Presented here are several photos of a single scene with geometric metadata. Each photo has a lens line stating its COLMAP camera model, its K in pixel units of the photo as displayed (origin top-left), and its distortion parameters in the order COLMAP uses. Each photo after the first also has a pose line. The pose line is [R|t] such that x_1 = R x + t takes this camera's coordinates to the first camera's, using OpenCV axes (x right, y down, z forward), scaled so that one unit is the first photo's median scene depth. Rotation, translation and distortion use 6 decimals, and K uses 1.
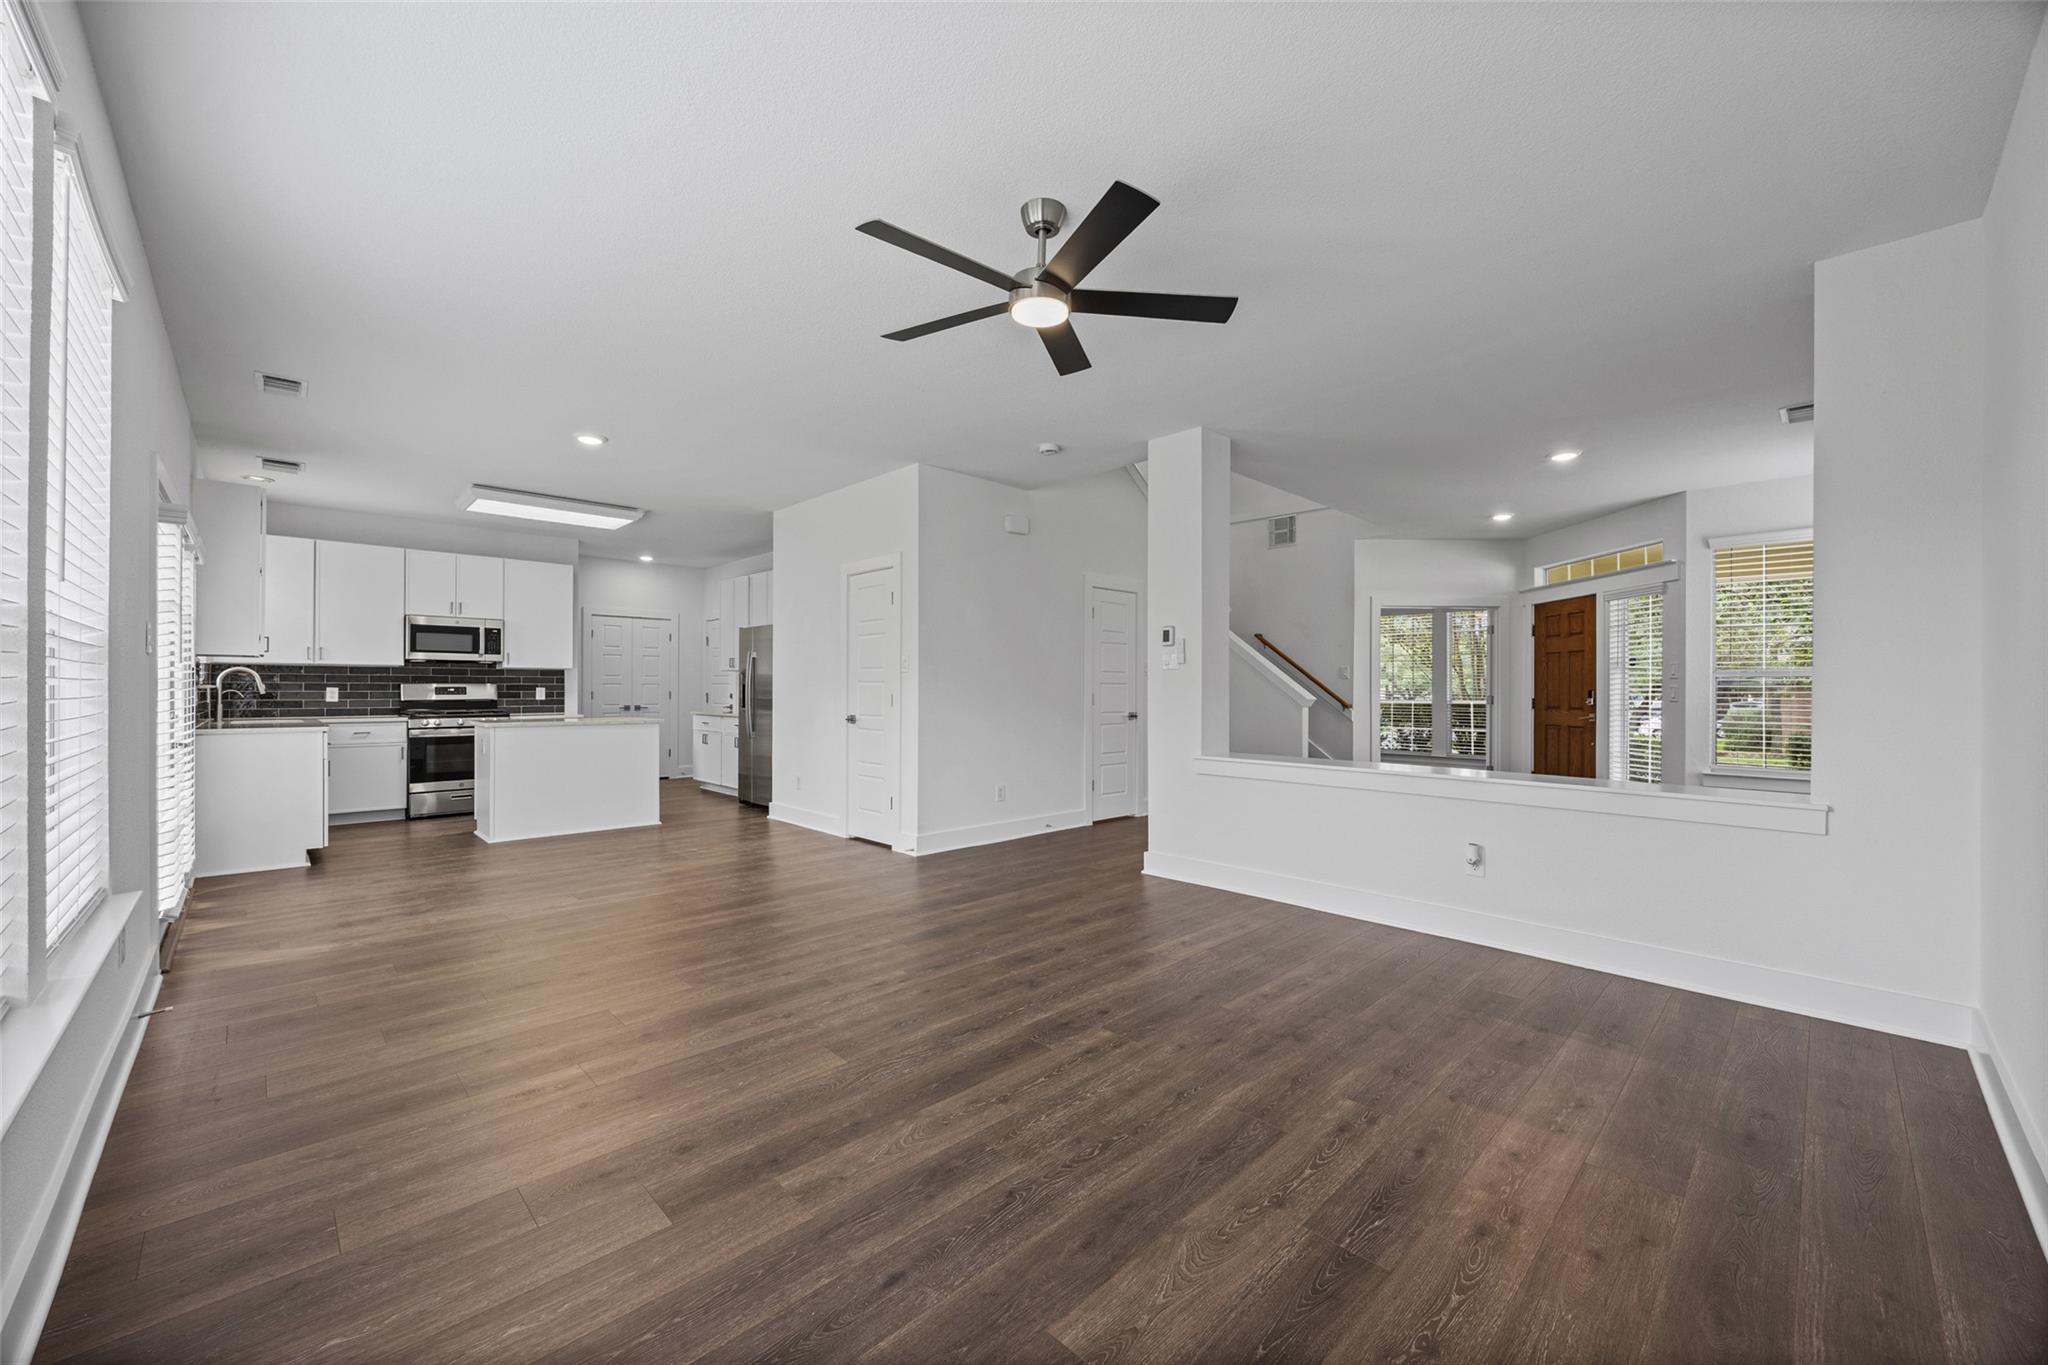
lens RADIAL K [[805.0, 0, 1028.6], [0, 805.0, 688.3], [0, 0, 1]] dist [0.000324, -0.000005]
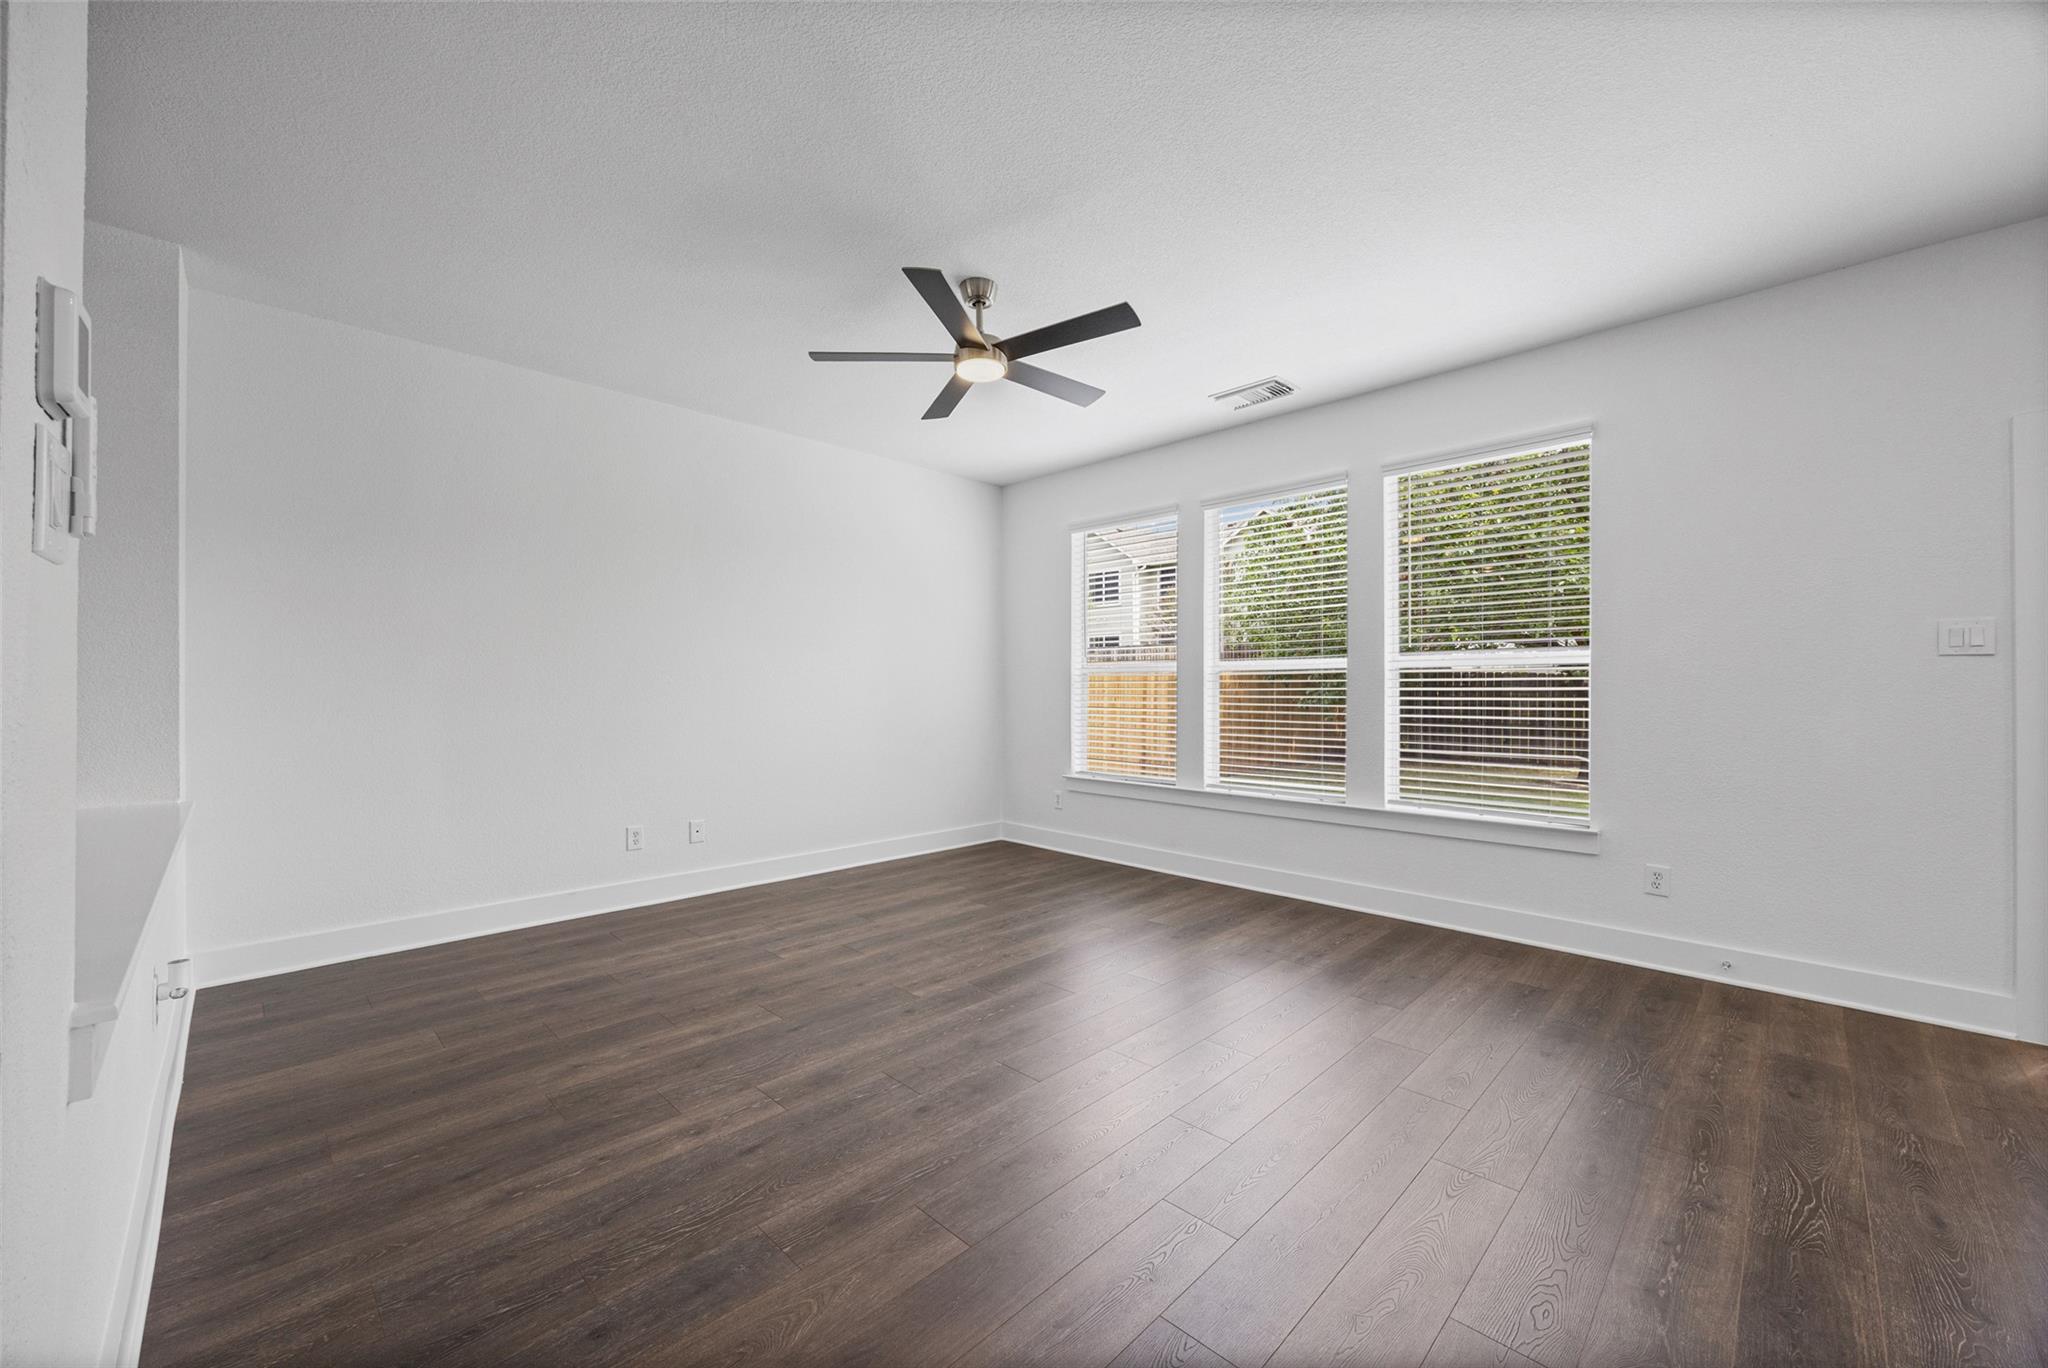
lens RADIAL K [[805.0, 0, 1028.6], [0, 805.0, 689.8], [0, 0, 1]] dist [0.000324, -0.000005]
pose [[-0.999905, -0.004264, -0.013109, -0.048115], [-0.004223, 0.999986, -0.003097, 0.004957], [0.013122, -0.003041, -0.999909, 2.362937]]
